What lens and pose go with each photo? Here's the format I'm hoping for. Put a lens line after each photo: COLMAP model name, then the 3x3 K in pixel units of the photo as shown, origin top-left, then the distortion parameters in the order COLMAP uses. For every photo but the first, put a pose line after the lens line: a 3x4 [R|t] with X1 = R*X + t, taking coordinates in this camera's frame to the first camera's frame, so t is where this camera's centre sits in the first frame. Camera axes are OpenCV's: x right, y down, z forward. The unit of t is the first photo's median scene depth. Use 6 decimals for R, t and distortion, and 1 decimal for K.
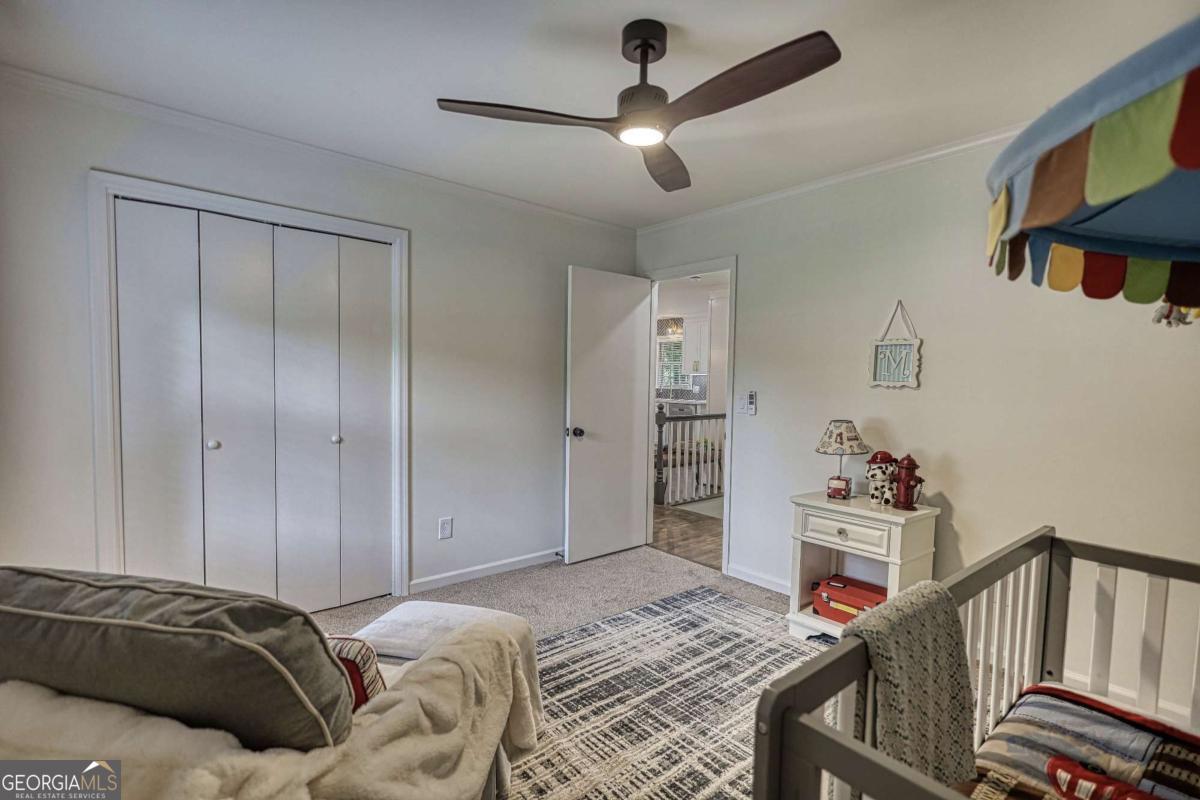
lens RADIAL K [[558.8, 0, 603.8], [0, 558.8, 405.5], [0, 0, 1]] dist [0.013141, -0.000390]
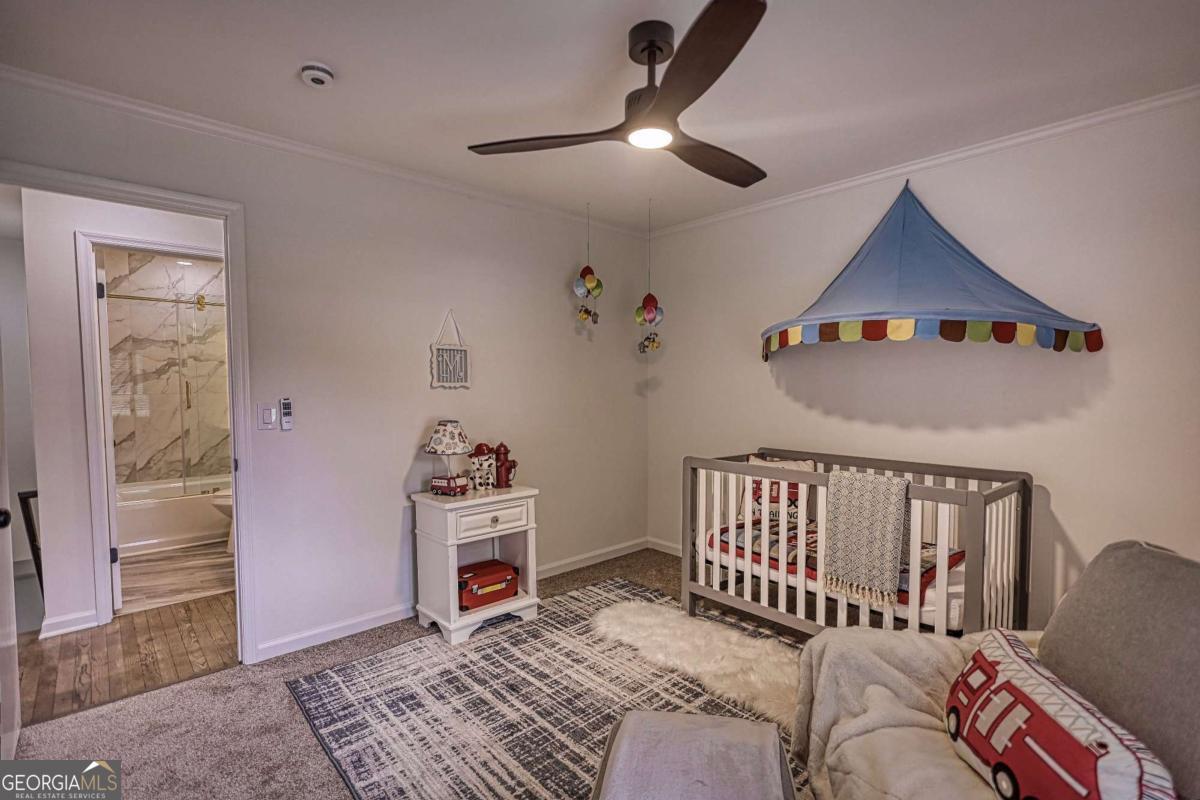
lens RADIAL K [[558.8, 0, 605.6], [0, 558.8, 406.6], [0, 0, 1]] dist [0.013141, -0.000390]
pose [[-0.026558, -0.062083, 0.997718, -0.651424], [0.047862, 0.996846, 0.063303, -0.054811], [-0.998501, 0.049434, -0.023503, 0.779062]]
